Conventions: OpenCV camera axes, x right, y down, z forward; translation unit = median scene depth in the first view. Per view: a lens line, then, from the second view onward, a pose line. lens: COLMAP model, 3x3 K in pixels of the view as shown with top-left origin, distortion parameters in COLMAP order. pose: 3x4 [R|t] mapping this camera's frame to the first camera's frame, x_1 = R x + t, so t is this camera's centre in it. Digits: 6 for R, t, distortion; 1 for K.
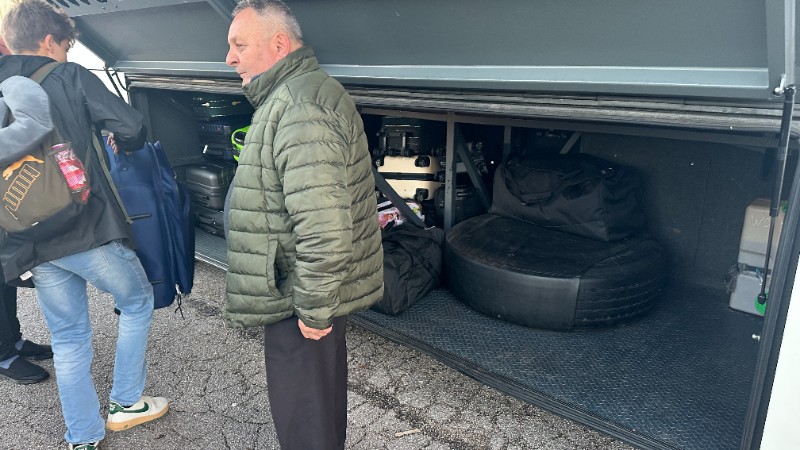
lens RADIAL K [[580.8, 0, 400.0], [0, 580.8, 225.0], [0, 0, 1]] dist [-0.005049, -0.003493]
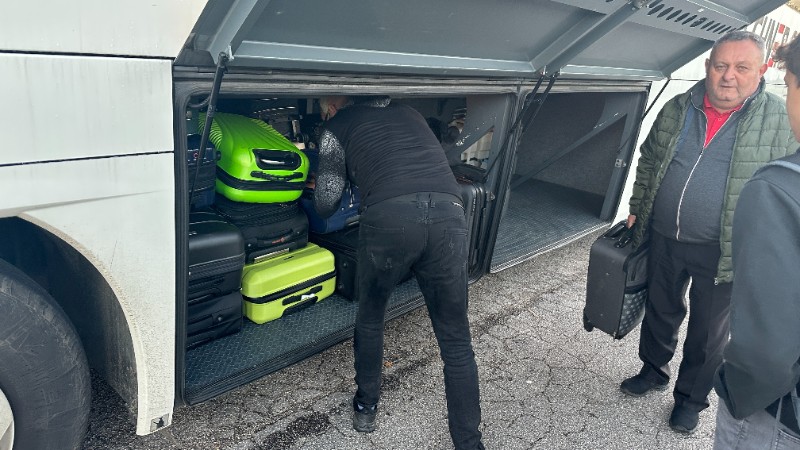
lens RADIAL K [[580.8, 0, 400.0], [0, 580.8, 225.0], [0, 0, 1]] dist [-0.005049, -0.003493]
pose [[-0.020029, -0.288434, 0.957290, -1.182938], [0.200119, 0.936949, 0.286493, -0.303919], [-0.979567, 0.197310, 0.038955, 1.086919]]
